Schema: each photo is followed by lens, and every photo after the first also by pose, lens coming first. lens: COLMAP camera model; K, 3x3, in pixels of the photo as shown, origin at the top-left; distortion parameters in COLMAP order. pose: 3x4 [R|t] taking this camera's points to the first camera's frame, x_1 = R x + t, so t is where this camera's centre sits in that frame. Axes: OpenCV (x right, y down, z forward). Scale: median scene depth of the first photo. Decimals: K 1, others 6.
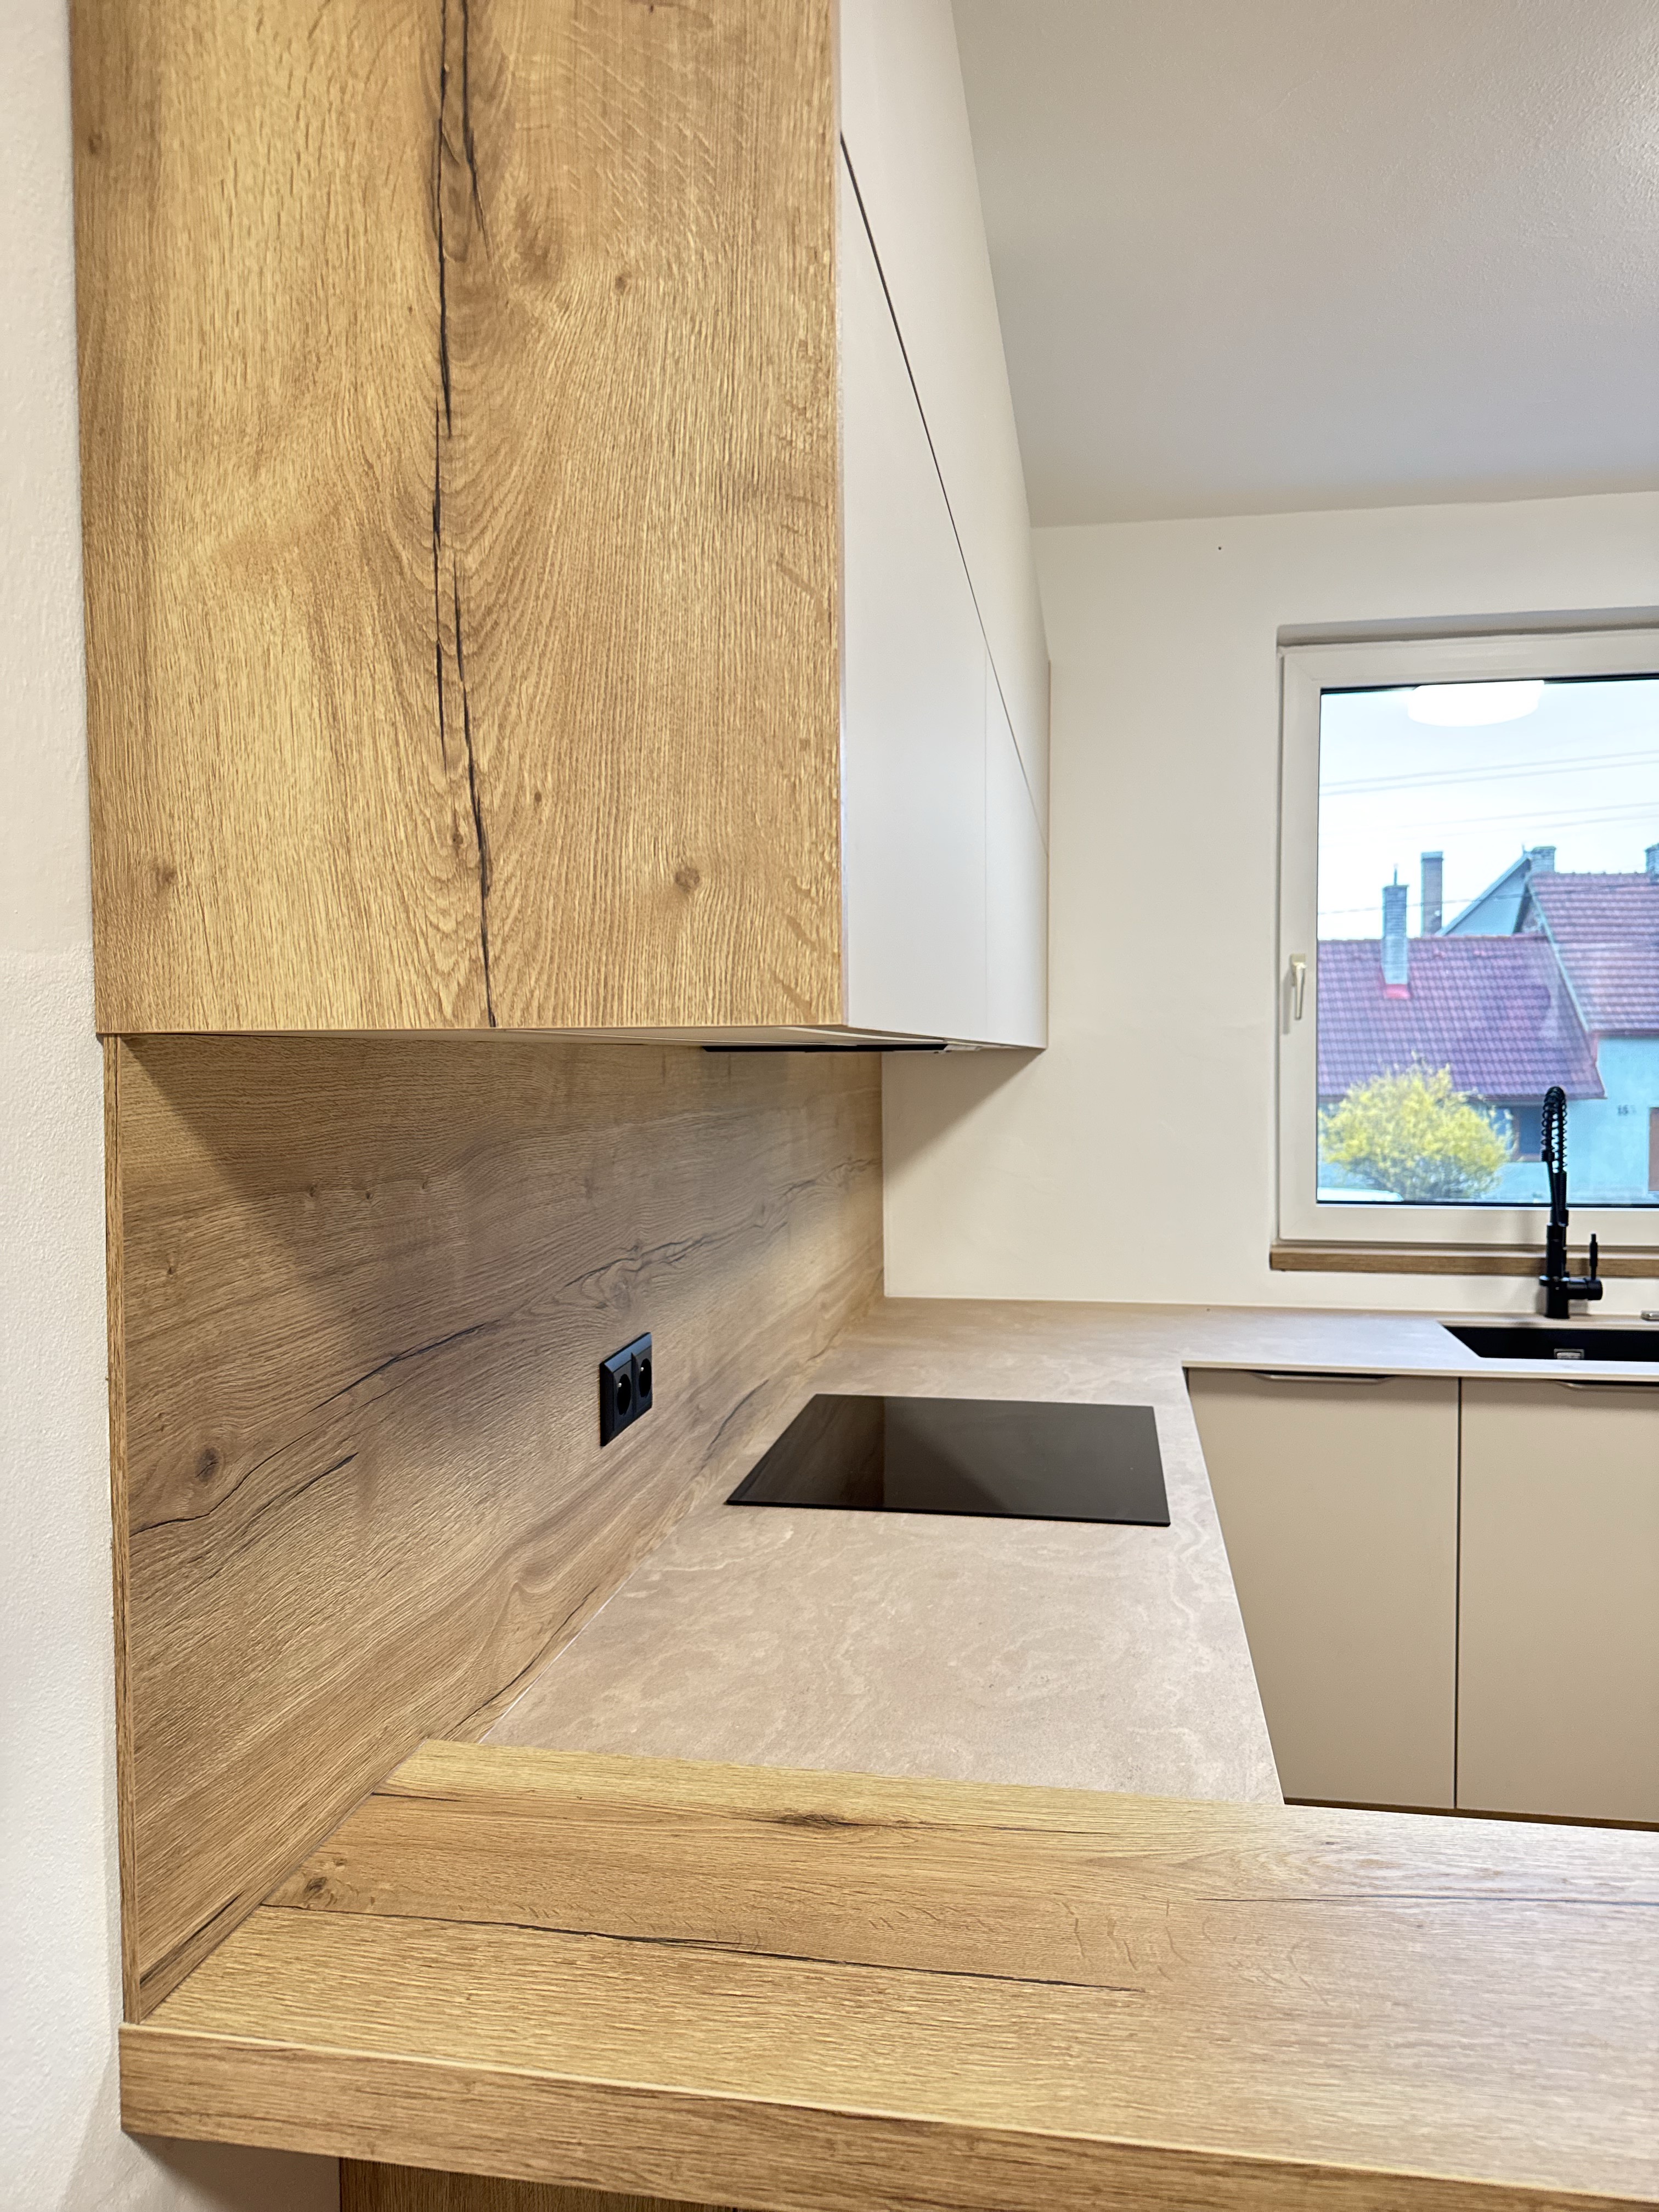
lens RADIAL K [[1573.6, 0, 832.7], [0, 1573.6, 1110.3], [0, 0, 1]] dist [0.036285, -0.053722]
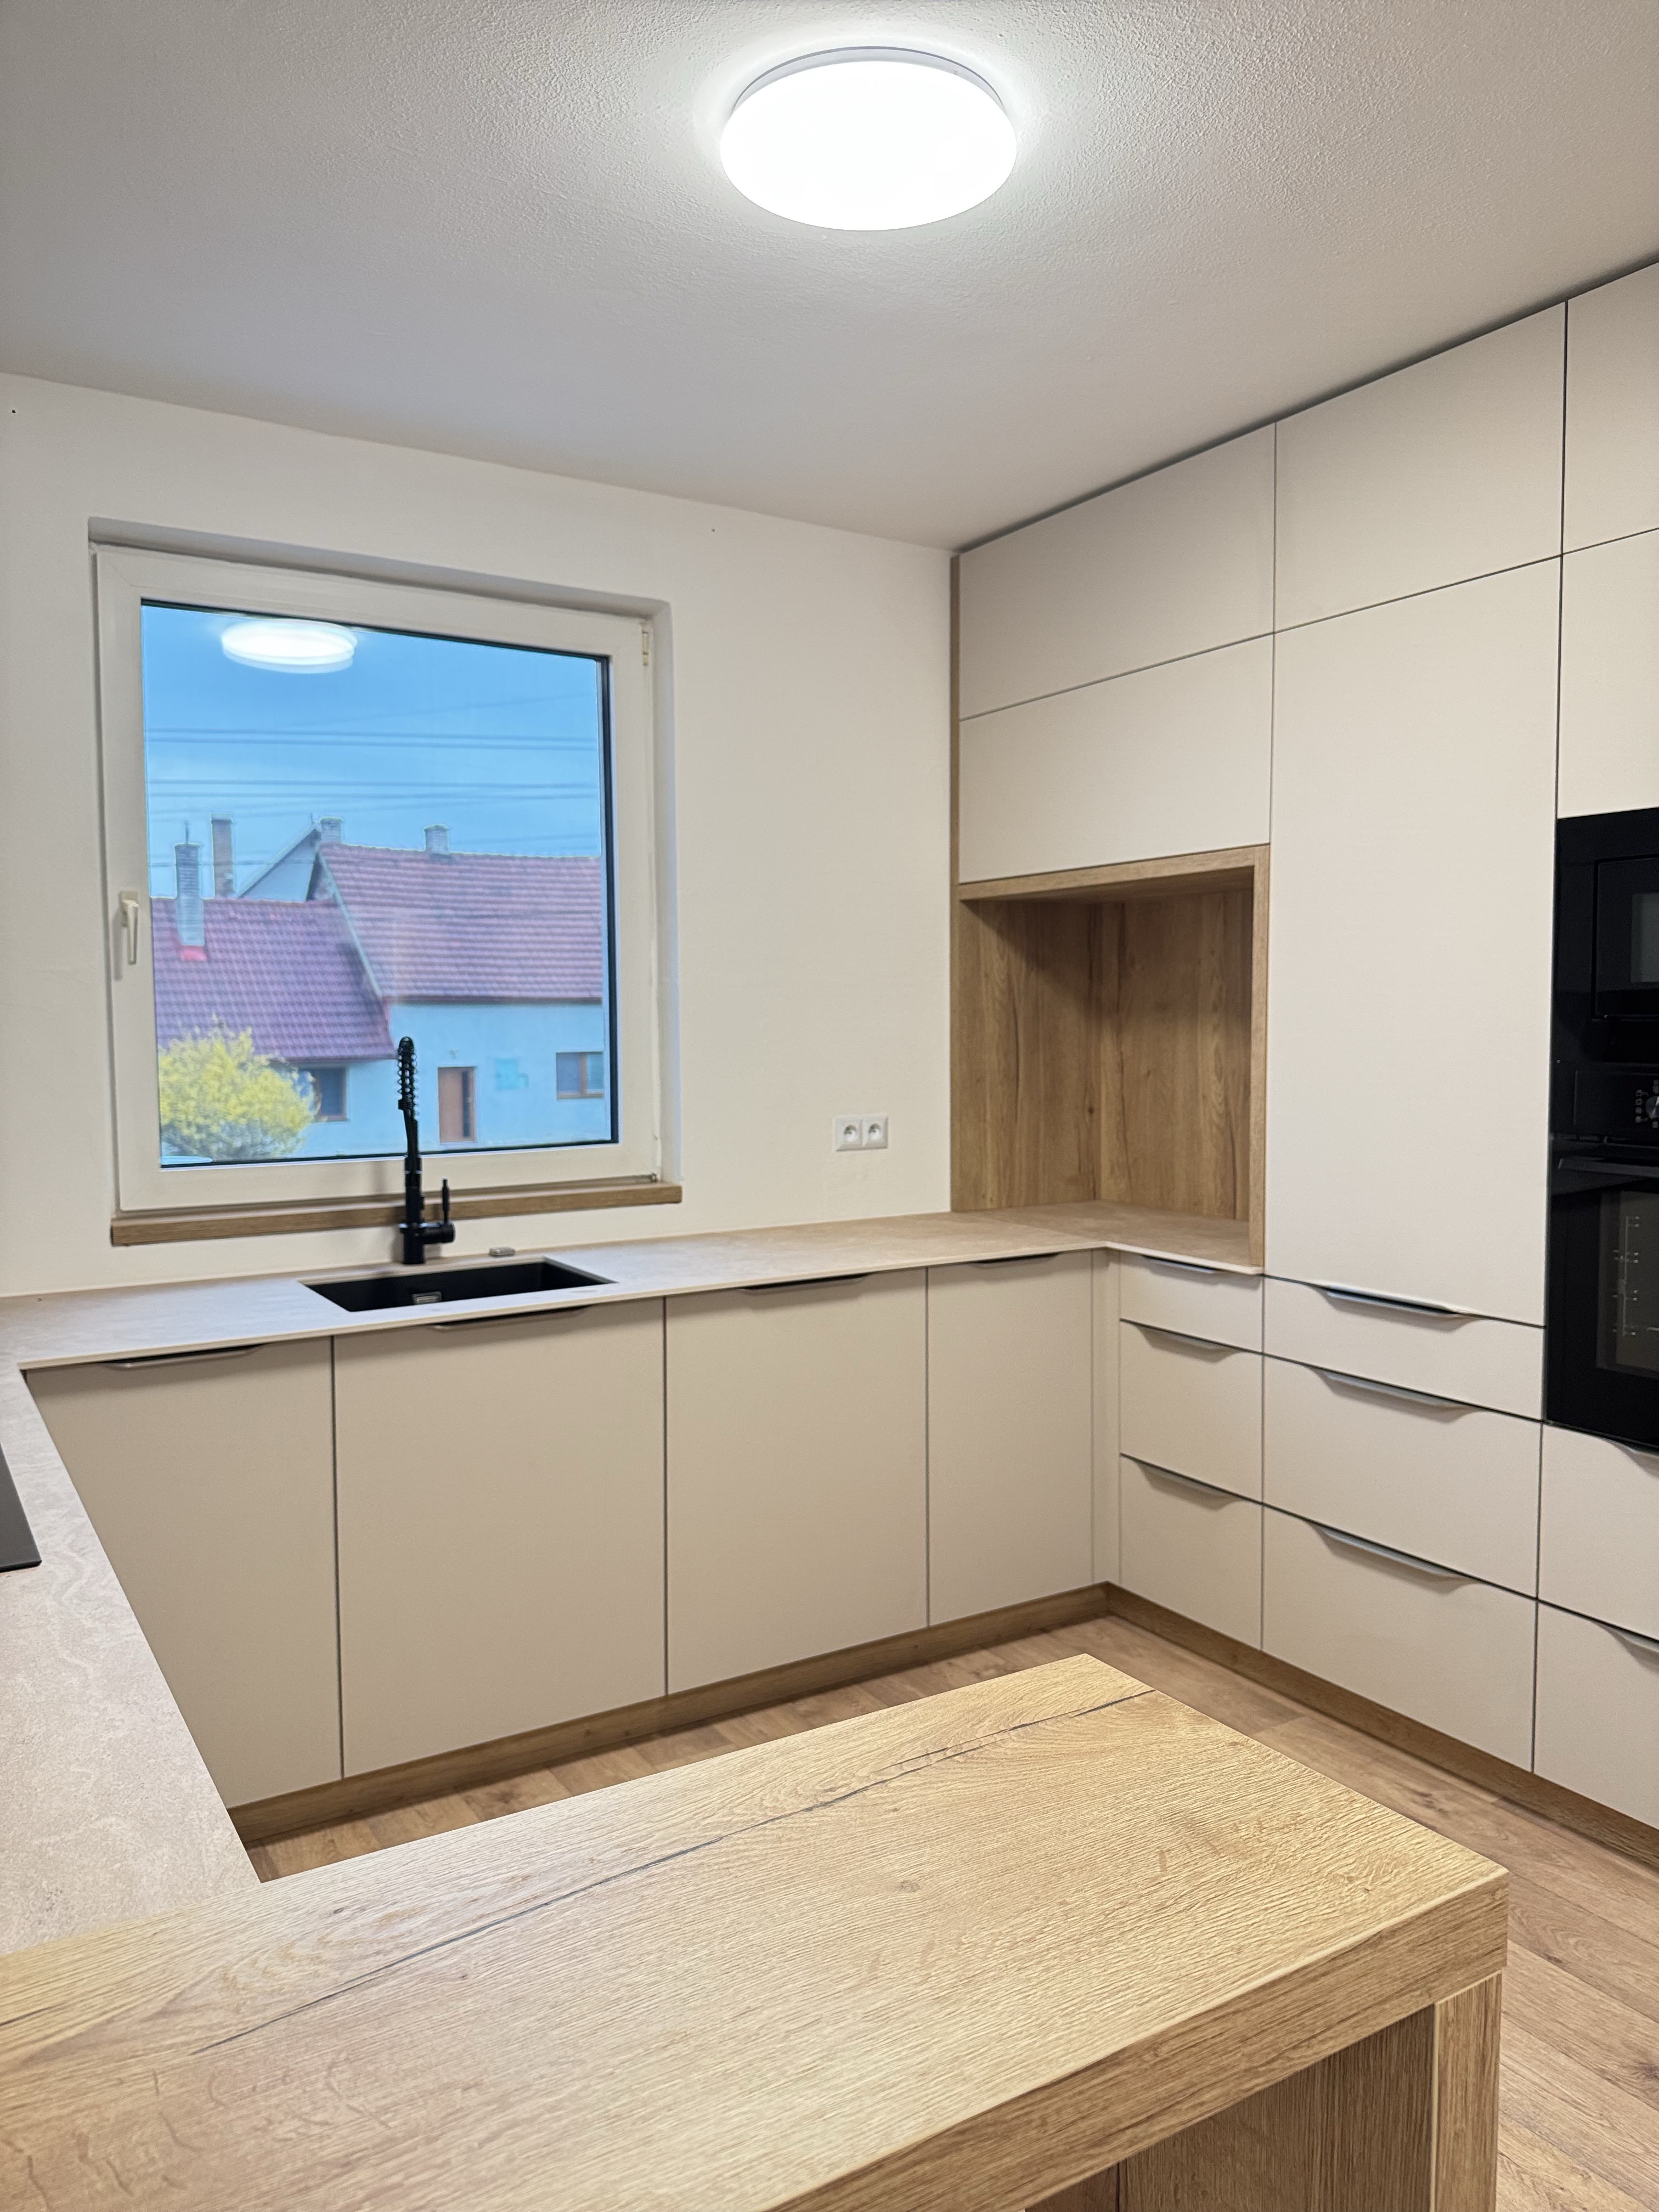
lens RADIAL K [[1573.6, 0, 832.7], [0, 1573.6, 1110.3], [0, 0, 1]] dist [0.036285, -0.053722]
pose [[0.746306, -0.040245, 0.664386, -0.024057], [0.025718, 0.999169, 0.031635, 0.020694], [-0.665106, -0.006523, 0.746720, 0.185346]]
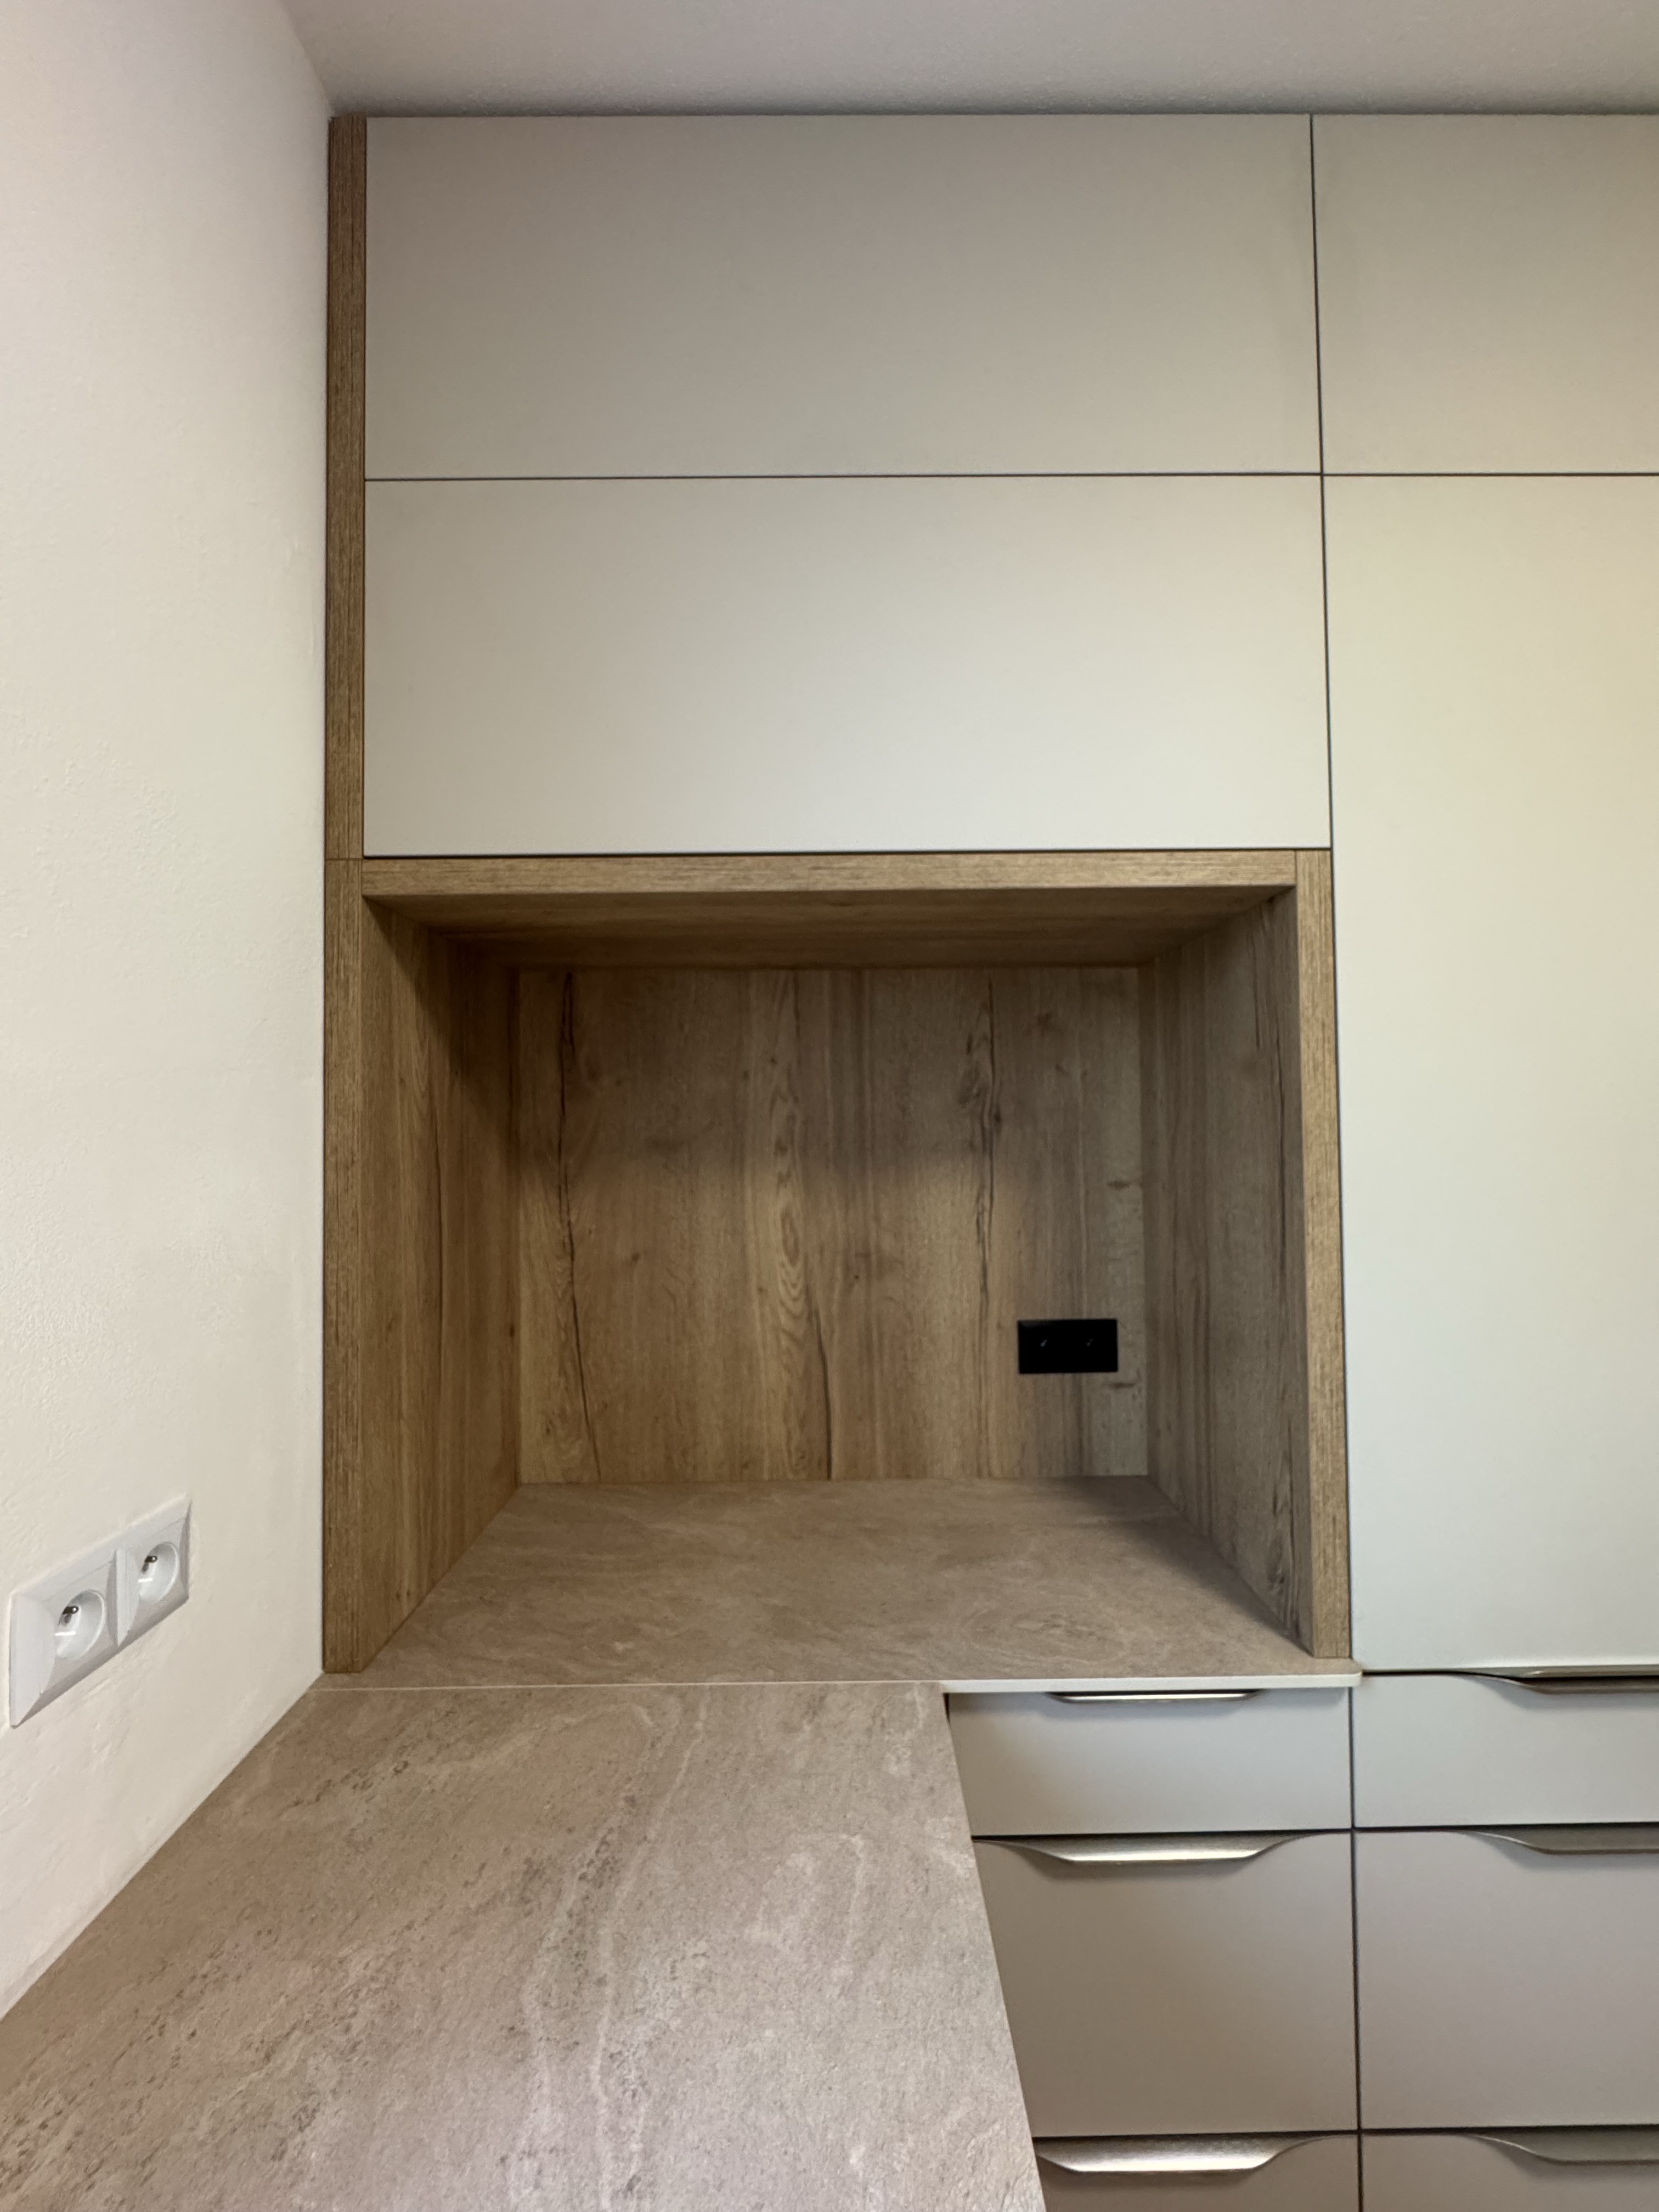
lens RADIAL K [[887.2, 0, 833.9], [0, 887.2, 1101.5], [0, 0, 1]] dist [-0.003539, 0.000572]
pose [[-0.181151, 0.040014, 0.982641, 1.657058], [0.045922, 0.998426, -0.032191, -0.093359], [-0.982382, 0.039294, -0.182704, 2.345608]]
